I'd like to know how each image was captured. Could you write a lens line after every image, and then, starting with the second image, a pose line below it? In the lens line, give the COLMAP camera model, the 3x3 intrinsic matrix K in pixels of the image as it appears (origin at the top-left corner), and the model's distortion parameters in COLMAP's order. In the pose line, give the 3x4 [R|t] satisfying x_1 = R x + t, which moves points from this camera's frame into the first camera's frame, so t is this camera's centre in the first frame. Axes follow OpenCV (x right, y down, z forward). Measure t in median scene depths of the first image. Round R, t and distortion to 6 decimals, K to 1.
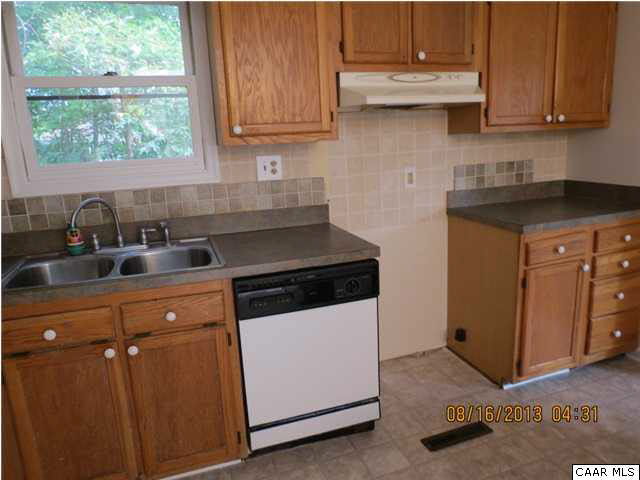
lens RADIAL K [[456.1, 0, 321.8], [0, 456.1, 239.5], [0, 0, 1]] dist [-0.029803, 0.003539]
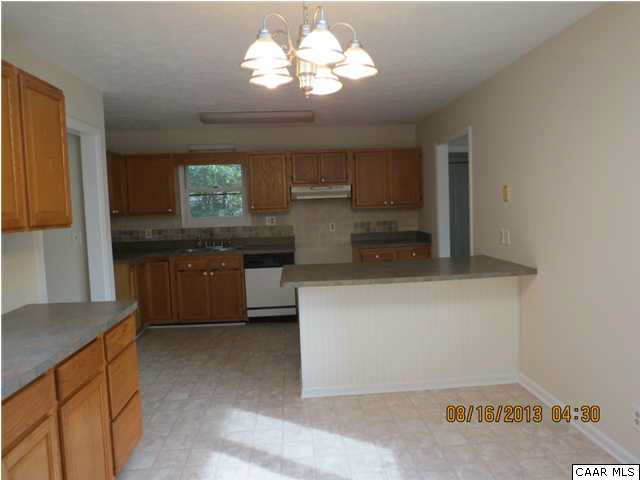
lens RADIAL K [[456.1, 0, 321.8], [0, 456.1, 239.5], [0, 0, 1]] dist [-0.029803, 0.003539]
pose [[0.966220, 0.033714, -0.255503, 0.909097], [-0.067329, 0.989997, -0.123984, 0.271900], [0.248768, 0.136998, 0.958825, -1.527251]]
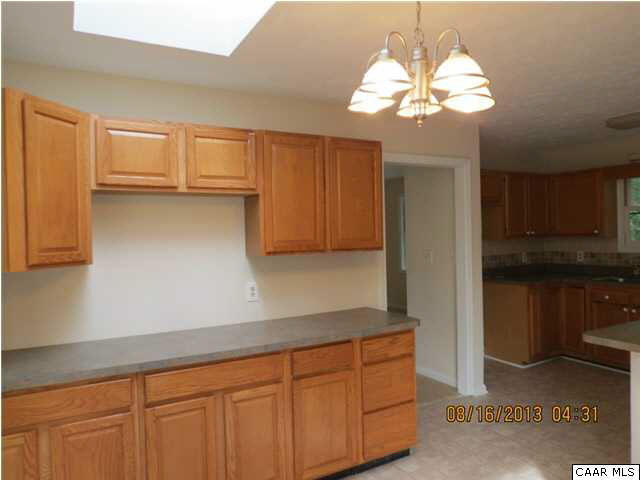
lens RADIAL K [[456.1, 0, 321.8], [0, 456.1, 239.5], [0, 0, 1]] dist [-0.029803, 0.003539]
pose [[0.180904, 0.057099, -0.981842, 1.395007], [-0.198883, 0.979812, 0.020337, 0.109288], [0.963182, 0.191592, 0.188608, -1.030141]]
